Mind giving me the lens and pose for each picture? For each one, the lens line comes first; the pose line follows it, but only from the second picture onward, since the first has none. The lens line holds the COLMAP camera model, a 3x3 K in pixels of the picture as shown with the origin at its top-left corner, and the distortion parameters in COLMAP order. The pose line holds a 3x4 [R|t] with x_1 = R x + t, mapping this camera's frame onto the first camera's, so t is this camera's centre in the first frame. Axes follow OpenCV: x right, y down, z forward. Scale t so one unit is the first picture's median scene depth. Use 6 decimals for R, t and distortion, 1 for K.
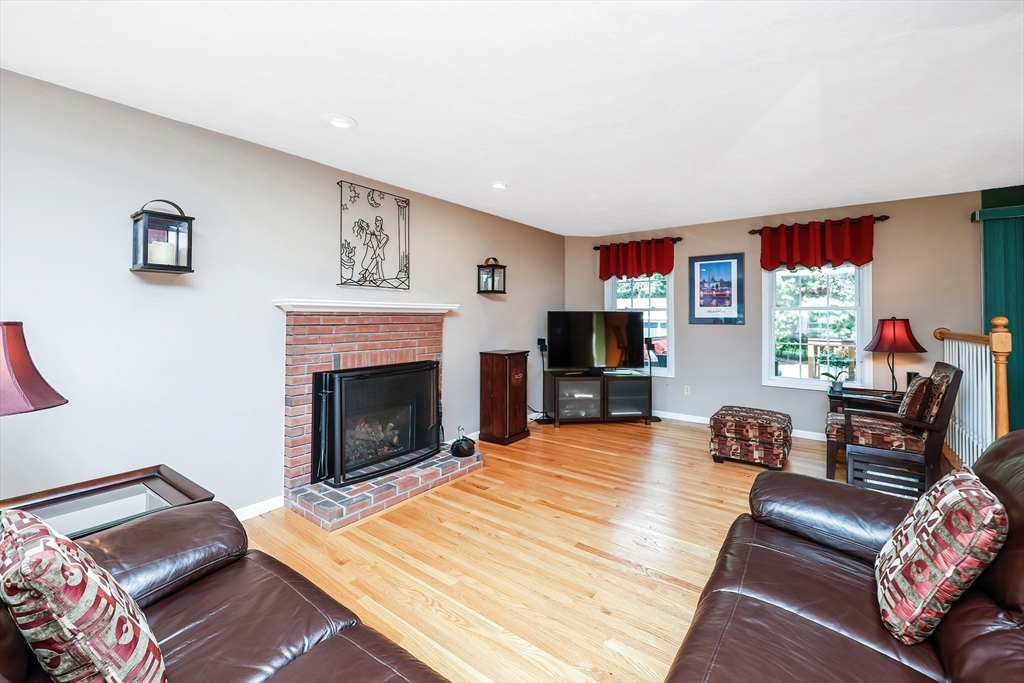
lens RADIAL K [[420.1, 0, 511.6], [0, 420.1, 315.5], [0, 0, 1]] dist [-0.000634, -0.000046]
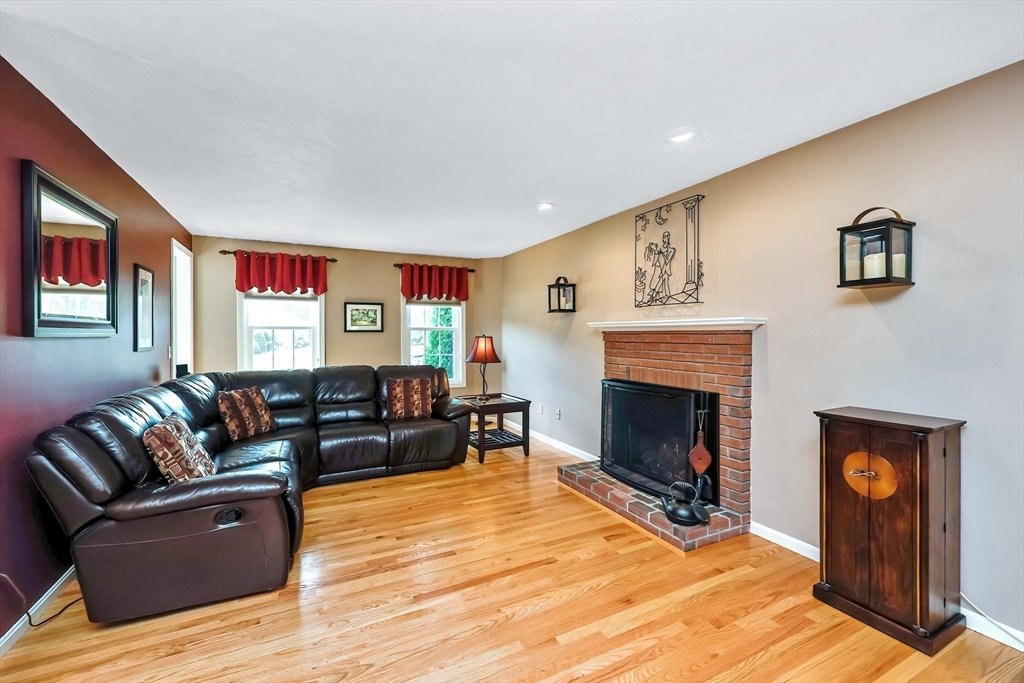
lens RADIAL K [[420.1, 0, 508.8], [0, 420.1, 337.2], [0, 0, 1]] dist [-0.000634, -0.000046]
pose [[-0.441483, 0.010912, -0.897203, 0.738871], [0.009274, 0.999928, 0.007598, -0.003454], [0.897222, -0.004966, -0.441552, 1.134625]]
